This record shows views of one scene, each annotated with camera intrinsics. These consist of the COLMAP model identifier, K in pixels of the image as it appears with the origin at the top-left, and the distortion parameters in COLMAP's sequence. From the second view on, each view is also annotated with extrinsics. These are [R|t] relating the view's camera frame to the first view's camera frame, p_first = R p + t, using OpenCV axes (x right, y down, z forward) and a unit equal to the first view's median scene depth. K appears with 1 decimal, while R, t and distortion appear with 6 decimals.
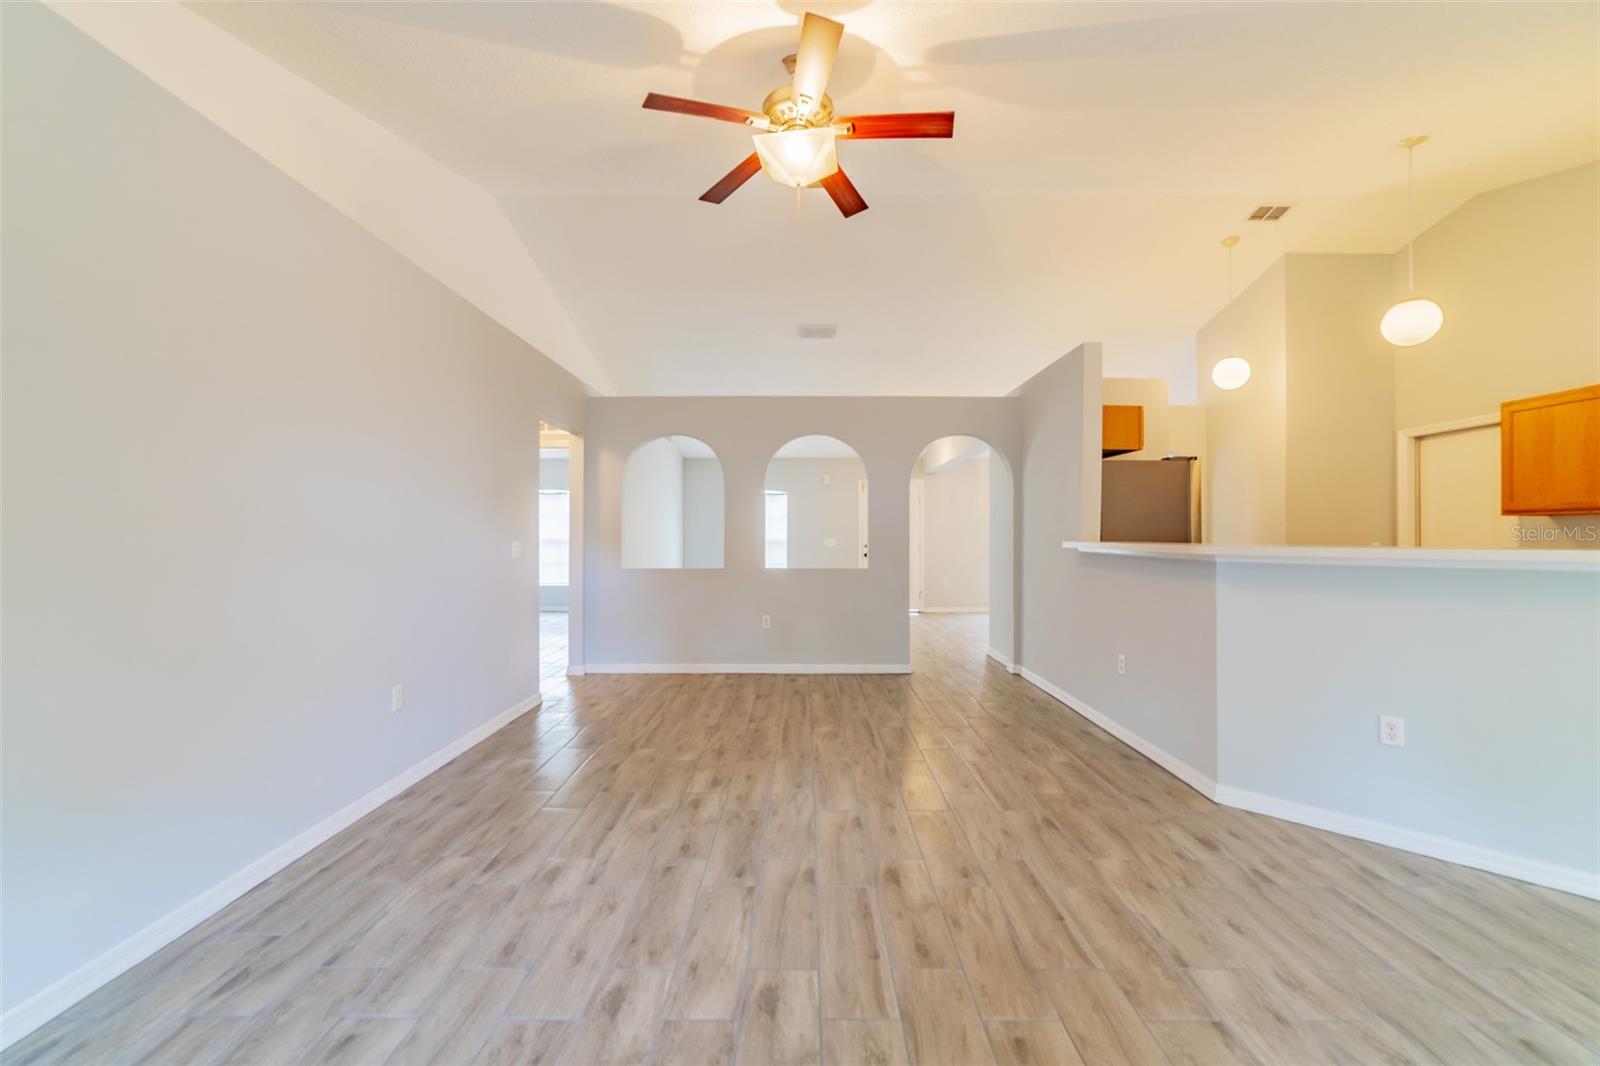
lens RADIAL K [[625.5, 0, 800.3], [0, 625.5, 529.5], [0, 0, 1]] dist [-0.016020, 0.005057]
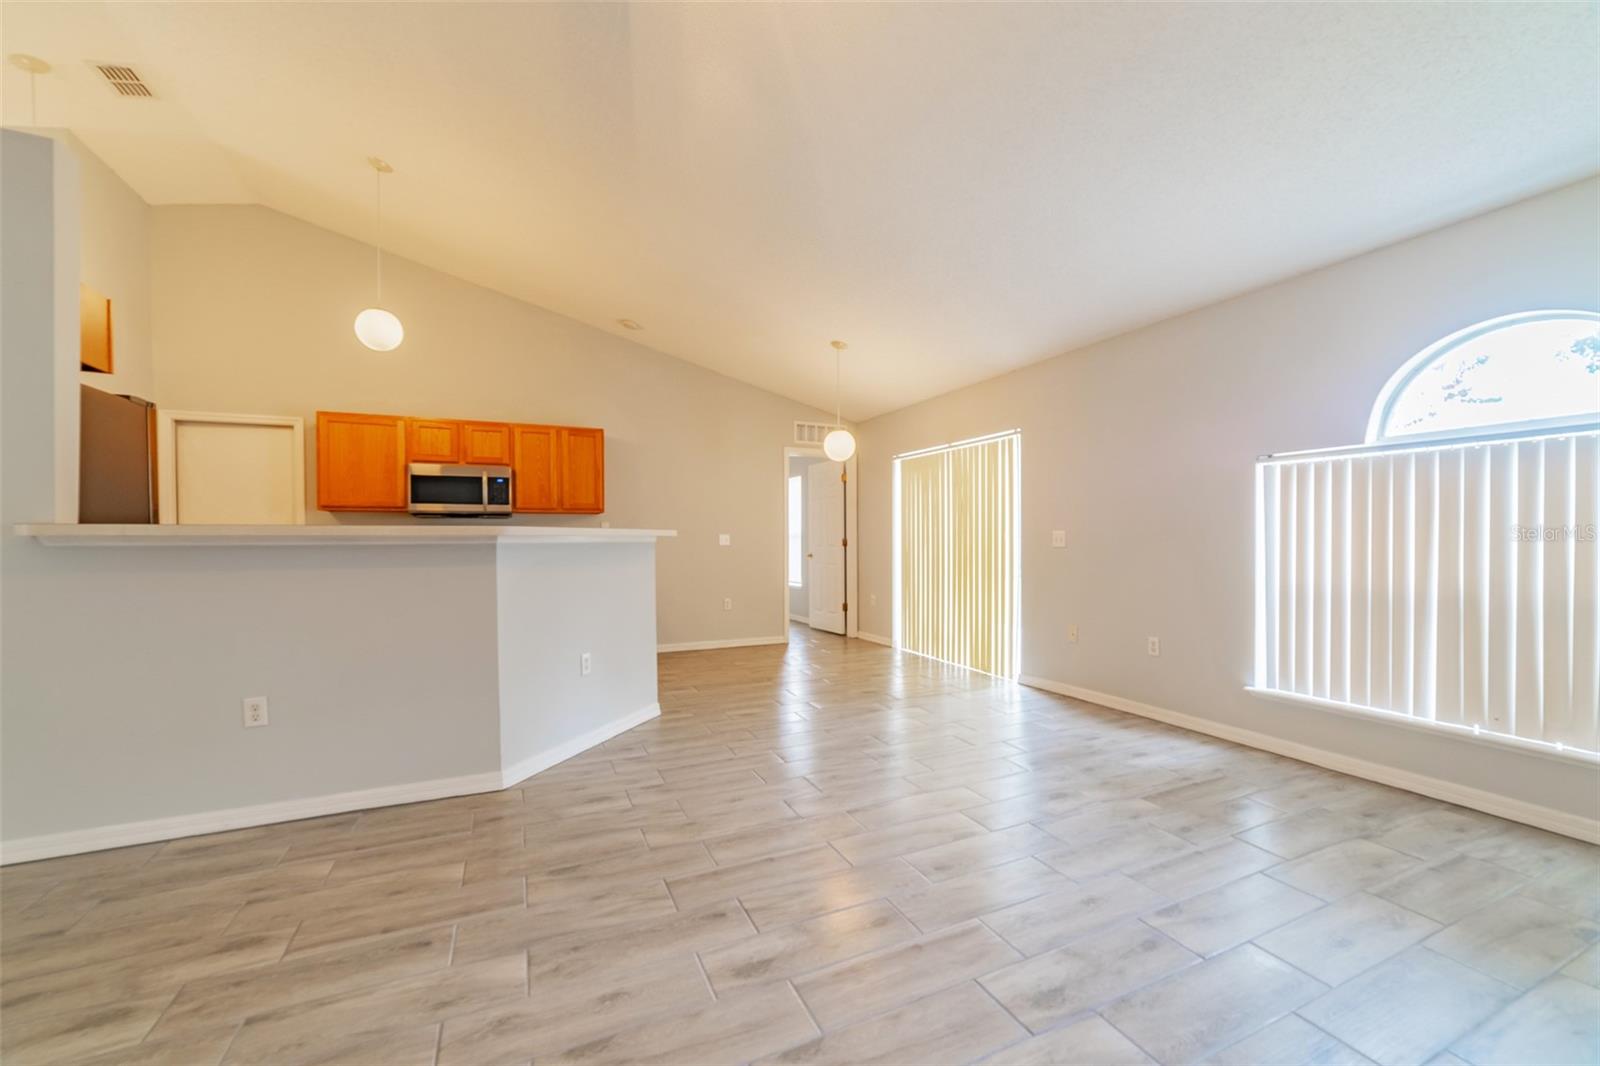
lens RADIAL K [[617.3, 0, 805.2], [0, 617.3, 547.5], [0, 0, 1]] dist [-0.000982, -0.000053]
pose [[-0.417902, -0.013865, 0.908386, -0.435736], [-0.007452, 0.999902, 0.011834, 0.043172], [-0.908461, -0.001824, -0.417965, 1.027721]]
